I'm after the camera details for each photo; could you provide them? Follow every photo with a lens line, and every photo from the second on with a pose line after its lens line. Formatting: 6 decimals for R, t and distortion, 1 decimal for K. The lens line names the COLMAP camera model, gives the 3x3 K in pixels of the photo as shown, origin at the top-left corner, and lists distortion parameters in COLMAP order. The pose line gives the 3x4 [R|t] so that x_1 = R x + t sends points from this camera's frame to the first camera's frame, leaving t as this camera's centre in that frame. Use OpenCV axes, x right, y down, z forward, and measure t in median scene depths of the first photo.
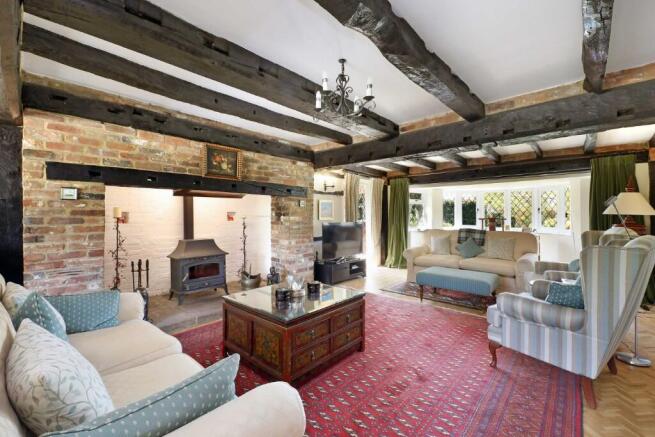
lens RADIAL K [[285.8, 0, 328.9], [0, 285.8, 217.2], [0, 0, 1]] dist [0.000995, 0.000023]
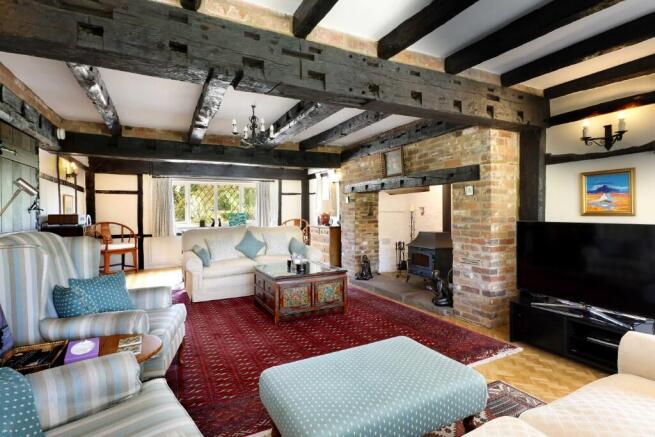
lens RADIAL K [[332.6, 0, 328.0], [0, 332.6, 218.5], [0, 0, 1]] dist [0.000130, 0.000004]
pose [[-0.358374, 0.019941, -0.933365, 0.803192], [0.003617, 0.999794, 0.019972, 0.001146], [0.933571, 0.003782, -0.358373, 1.033595]]
